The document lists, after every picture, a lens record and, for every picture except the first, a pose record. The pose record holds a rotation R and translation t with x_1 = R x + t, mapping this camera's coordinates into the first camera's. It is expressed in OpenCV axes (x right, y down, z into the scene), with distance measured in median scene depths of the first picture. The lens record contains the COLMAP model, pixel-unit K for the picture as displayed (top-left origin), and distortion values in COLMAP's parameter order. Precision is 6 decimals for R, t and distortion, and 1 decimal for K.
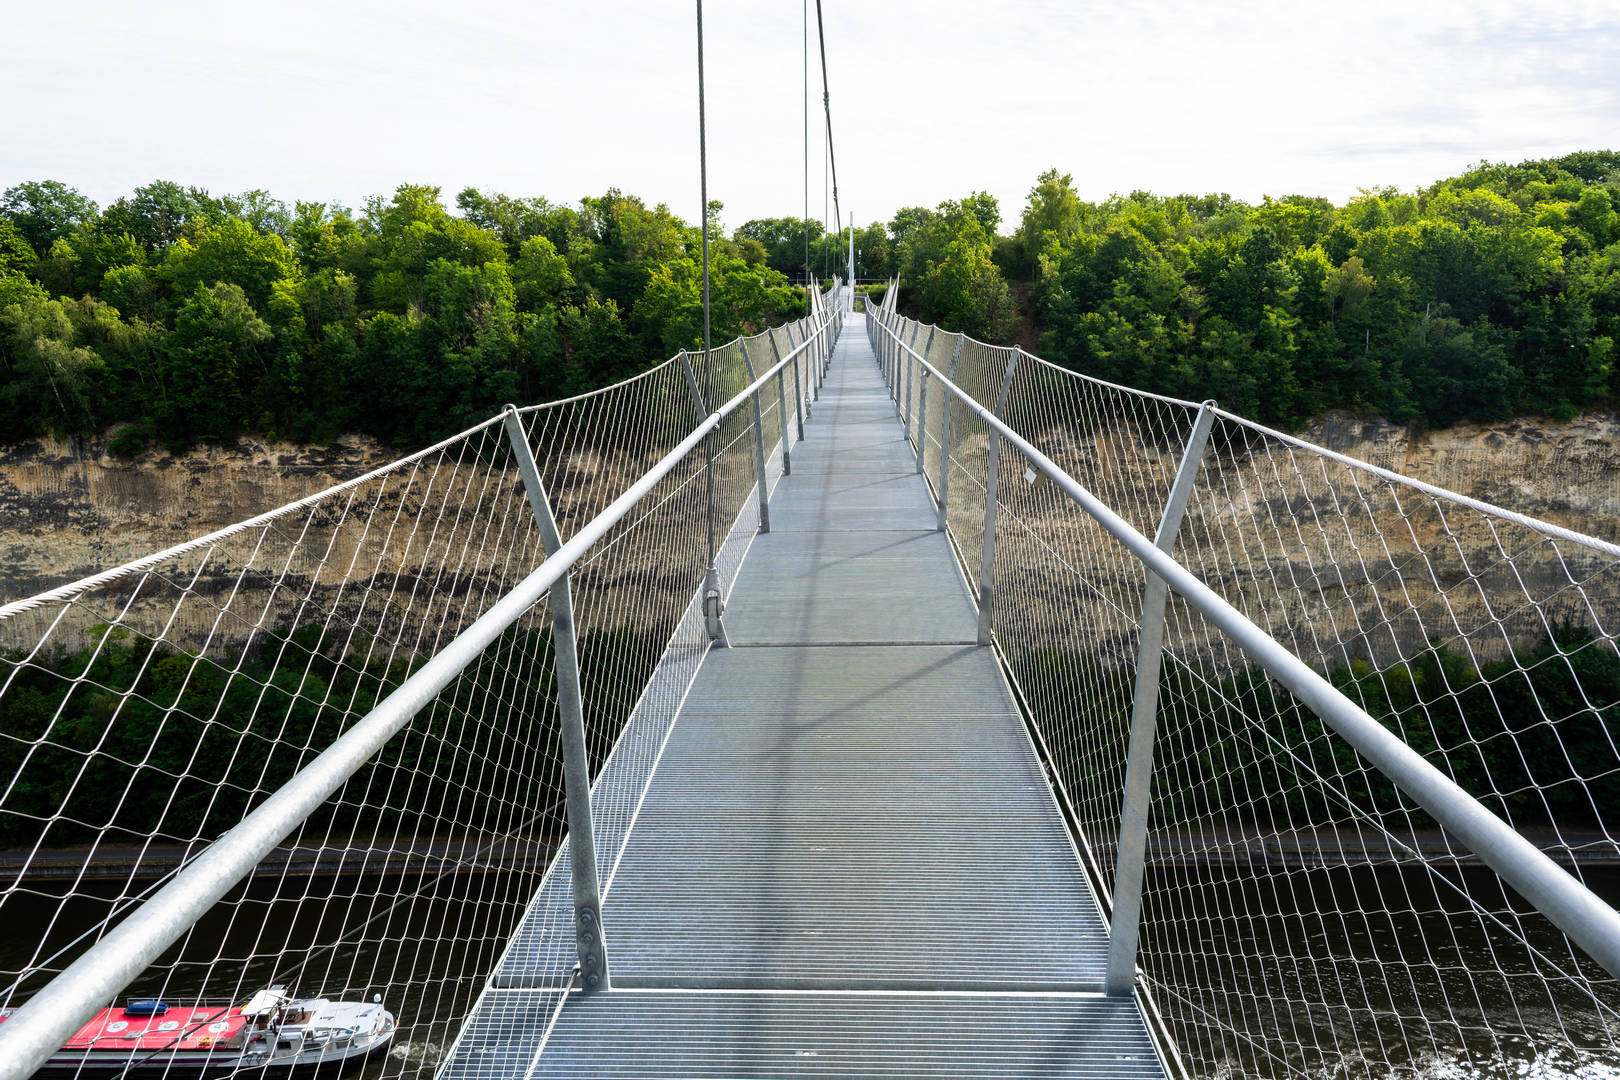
lens RADIAL K [[1223.8, 0, 810.0], [0, 1223.8, 540.0], [0, 0, 1]] dist [0.019583, -0.000609]
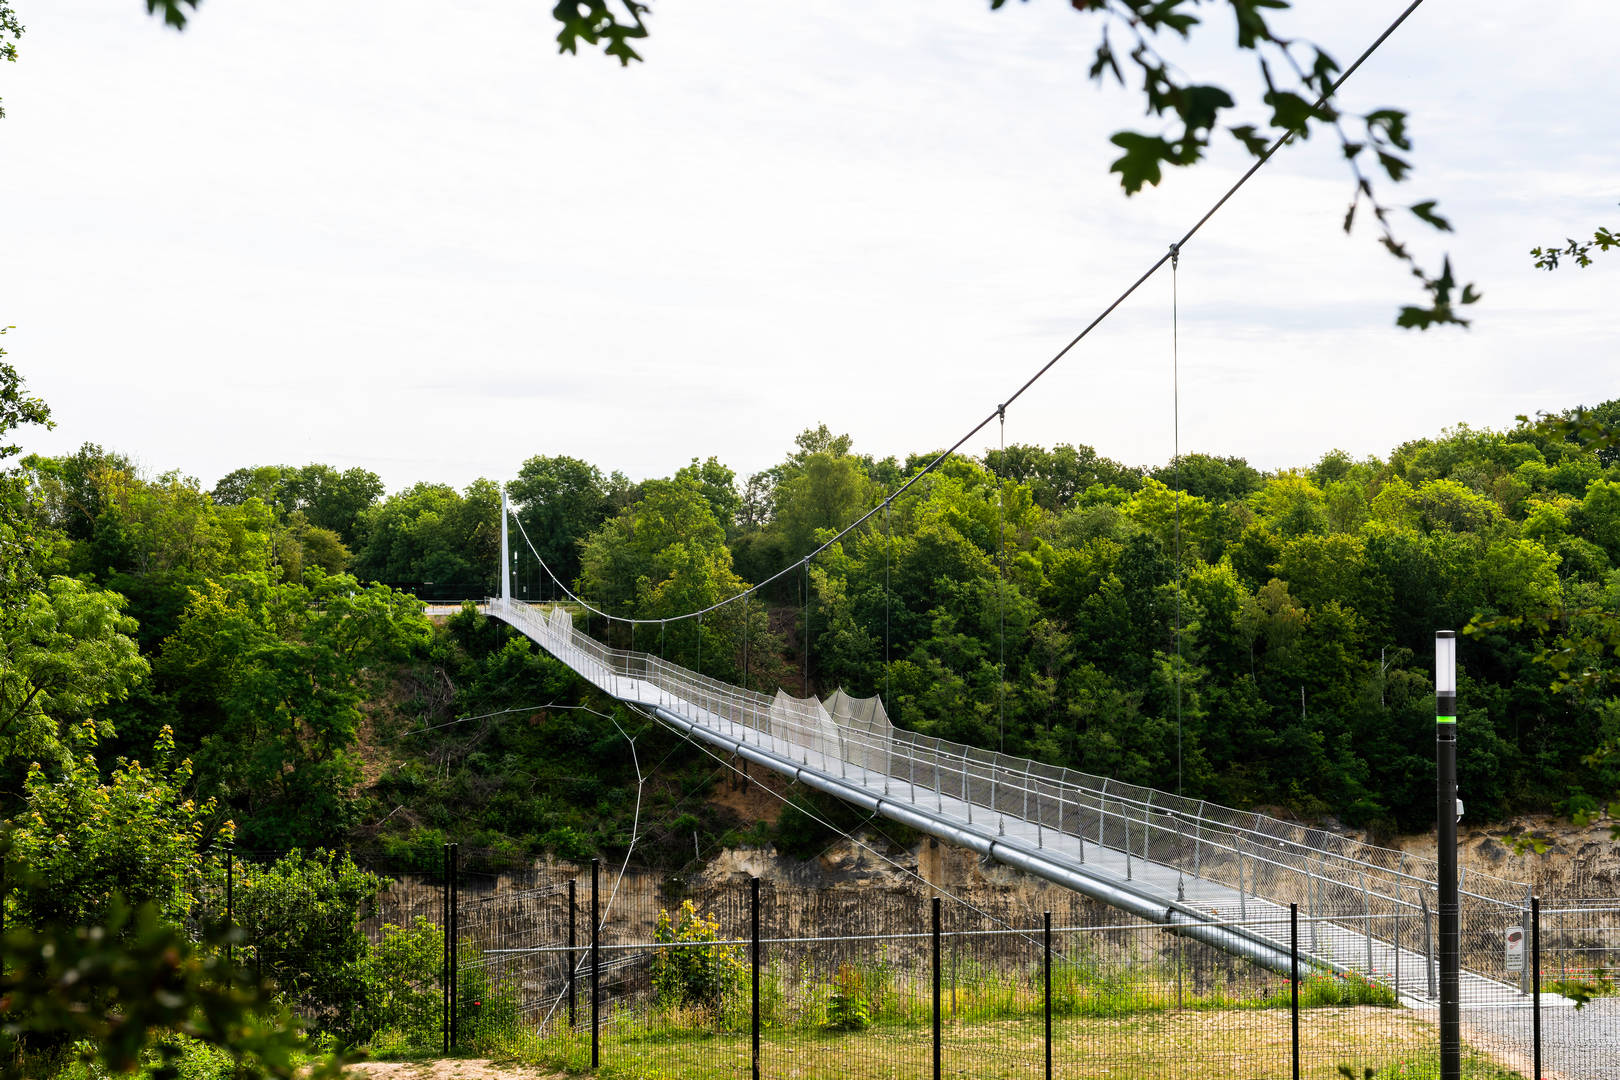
lens RADIAL K [[2536.3, 0, 810.0], [0, 2536.3, 540.0], [0, 0, 1]] dist [-0.146721, 1.808514]
pose [[0.978610, 0.009829, 0.205491, -0.092190], [0.034897, 0.976452, -0.212891, 0.035034], [-0.202744, 0.215509, 0.955223, -0.277150]]
